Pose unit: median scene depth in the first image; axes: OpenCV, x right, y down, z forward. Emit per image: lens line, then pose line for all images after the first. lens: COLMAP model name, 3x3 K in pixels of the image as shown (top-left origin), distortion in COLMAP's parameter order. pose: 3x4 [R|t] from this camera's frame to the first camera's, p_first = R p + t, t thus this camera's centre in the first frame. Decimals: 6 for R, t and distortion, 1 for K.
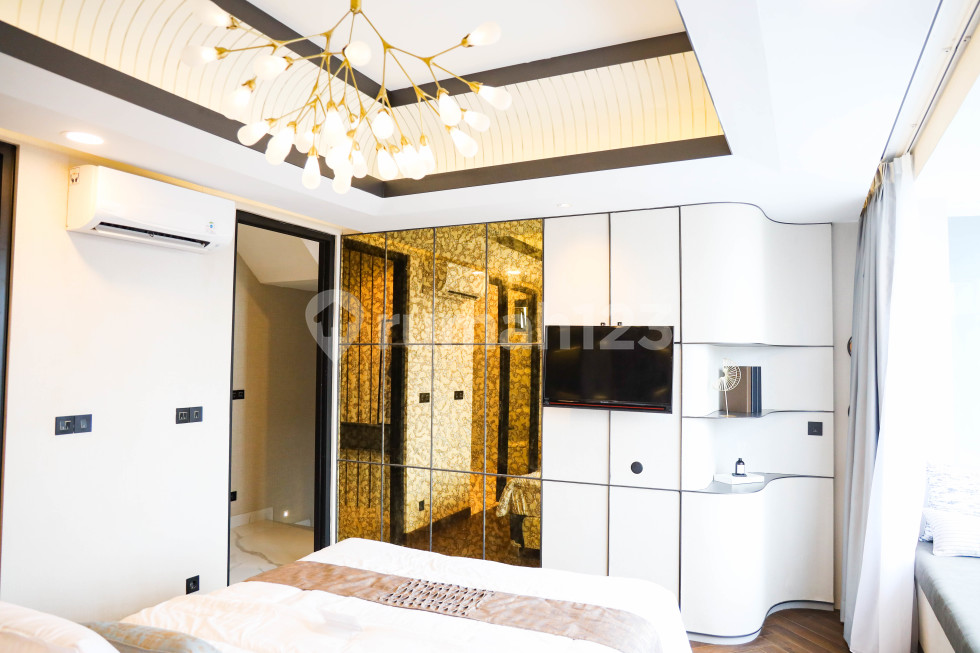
lens RADIAL K [[662.1, 0, 490.0], [0, 662.1, 326.5], [0, 0, 1]] dist [-0.103875, 0.086969]
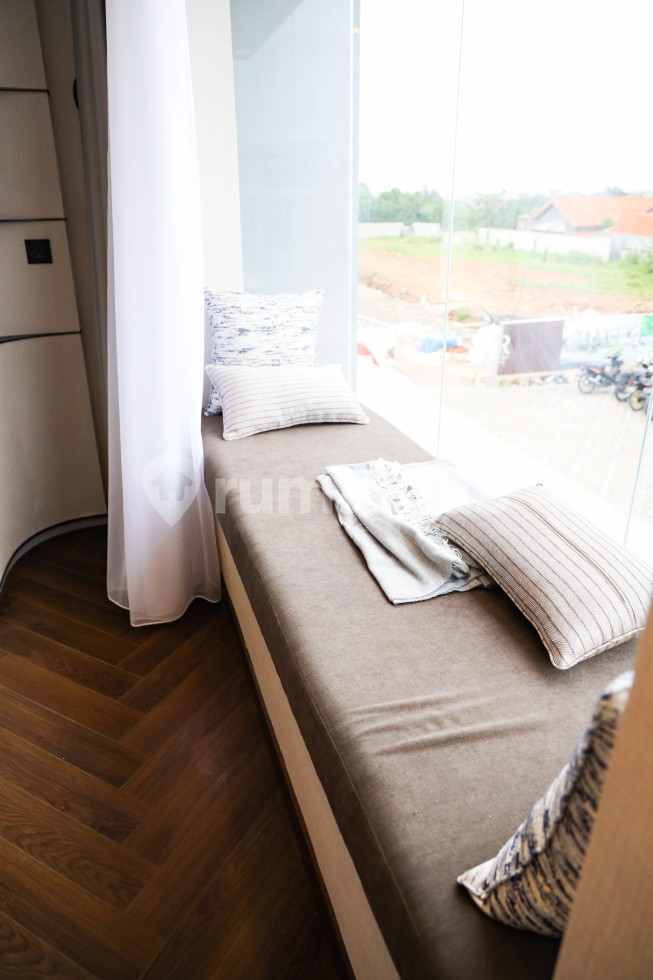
lens RADIAL K [[662.1, 0, 326.5], [0, 662.1, 490.0], [0, 0, 1]] dist [-0.103875, 0.086969]
pose [[0.722210, -0.283217, 0.631032, 0.314570], [-0.028561, 0.899336, 0.436324, 0.106875], [-0.691084, -0.333141, 0.641420, 0.458984]]
